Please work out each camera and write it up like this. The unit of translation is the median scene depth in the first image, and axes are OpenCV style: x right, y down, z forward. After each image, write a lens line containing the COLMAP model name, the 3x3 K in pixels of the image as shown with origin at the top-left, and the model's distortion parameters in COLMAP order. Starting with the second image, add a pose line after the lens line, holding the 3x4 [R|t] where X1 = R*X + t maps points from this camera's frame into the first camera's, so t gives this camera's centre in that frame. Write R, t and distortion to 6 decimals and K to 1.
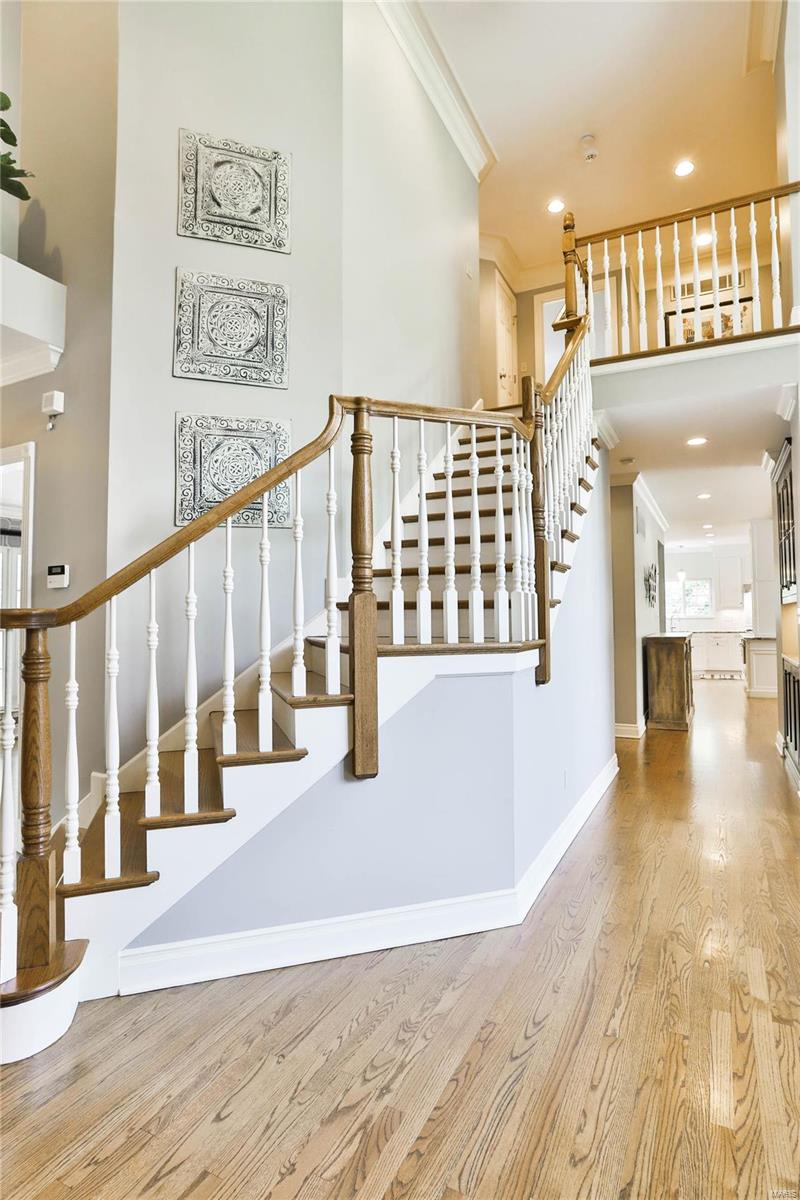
lens RADIAL K [[611.9, 0, 420.5], [0, 611.9, 598.2], [0, 0, 1]] dist [-0.062394, 0.036234]
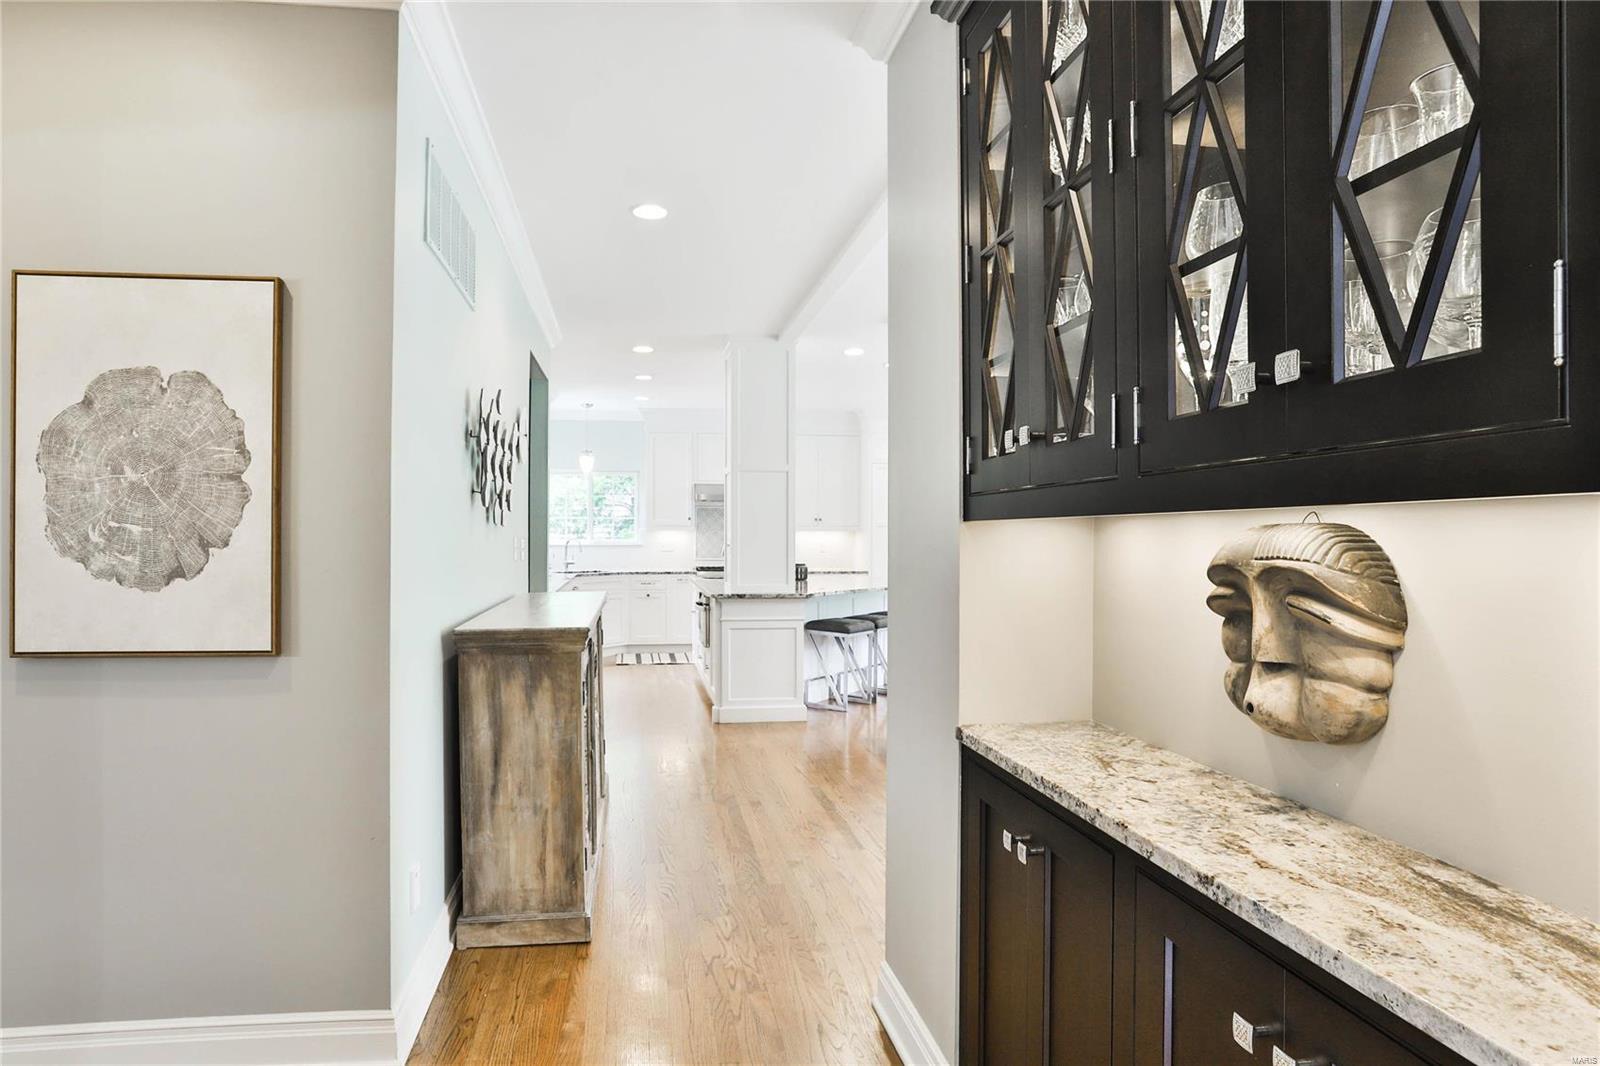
lens RADIAL K [[838.8, 0, 800.0], [0, 838.8, 533.0], [0, 0, 1]] dist [-0.070022, 0.000025]
pose [[0.792474, 0.012284, 0.609782, 0.264332], [-0.030671, 0.999335, 0.019728, 0.005743], [-0.609135, -0.034337, 0.792323, 0.599446]]
